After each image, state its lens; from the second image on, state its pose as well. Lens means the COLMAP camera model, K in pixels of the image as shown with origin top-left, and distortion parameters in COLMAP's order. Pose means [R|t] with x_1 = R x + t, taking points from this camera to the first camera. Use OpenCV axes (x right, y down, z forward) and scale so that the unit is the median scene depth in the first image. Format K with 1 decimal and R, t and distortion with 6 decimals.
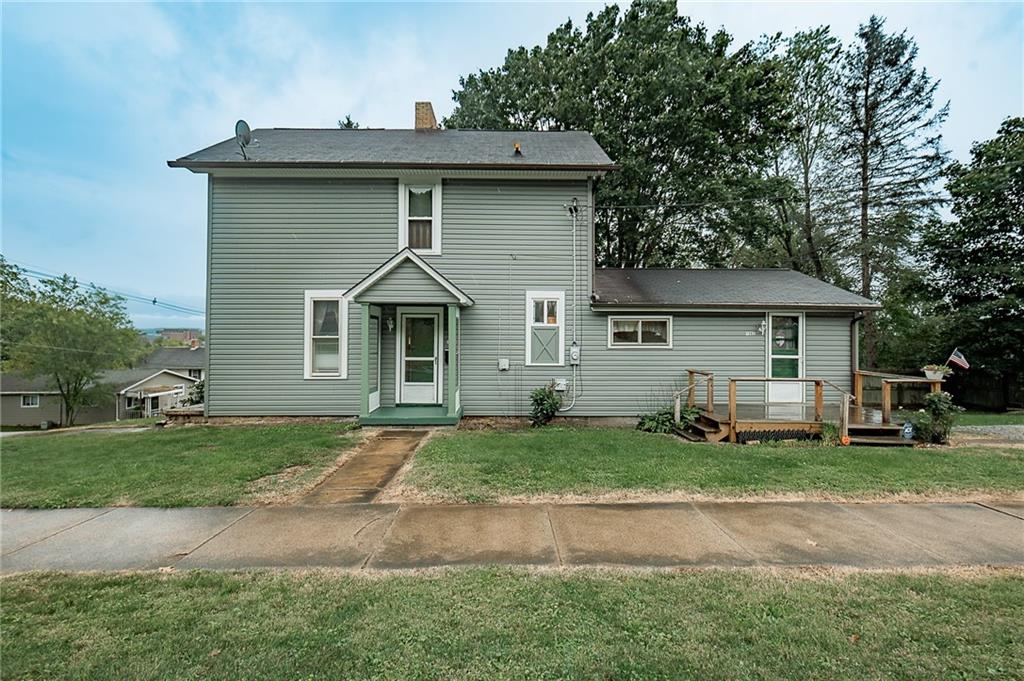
lens RADIAL K [[469.9, 0, 490.1], [0, 469.9, 336.3], [0, 0, 1]] dist [-0.006053, -0.000006]
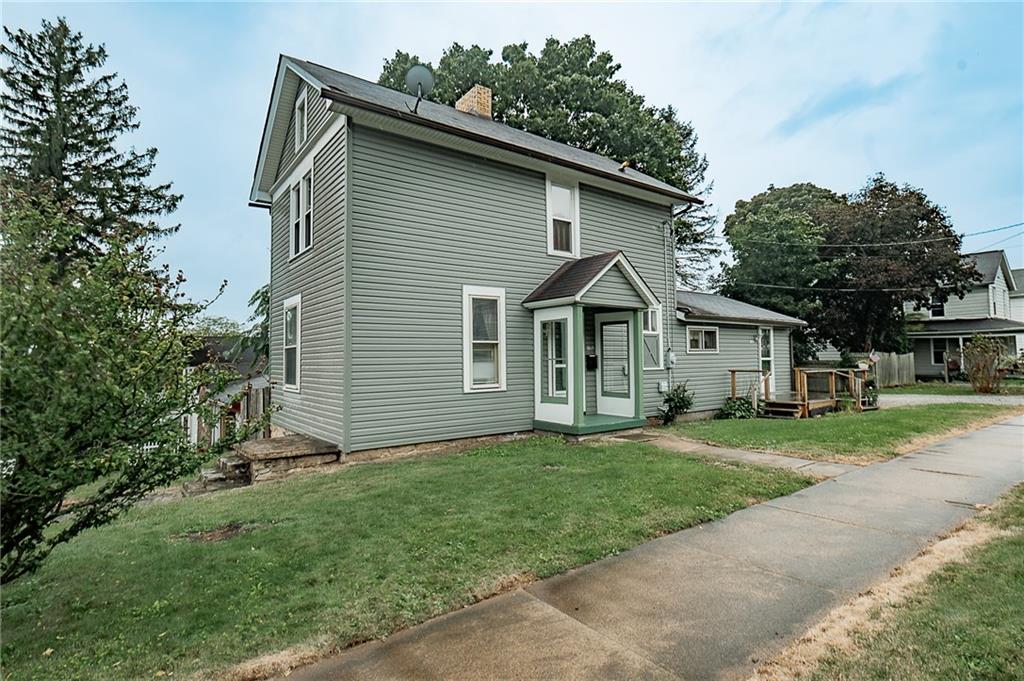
lens RADIAL K [[526.7, 0, 512.0], [0, 526.7, 340.5], [0, 0, 1]] dist [-0.001851, -0.000099]
pose [[0.809562, 0.008473, 0.586974, -0.868778], [0.012752, 0.999406, -0.032015, 0.029862], [-0.586896, 0.033404, 0.808973, 0.200607]]
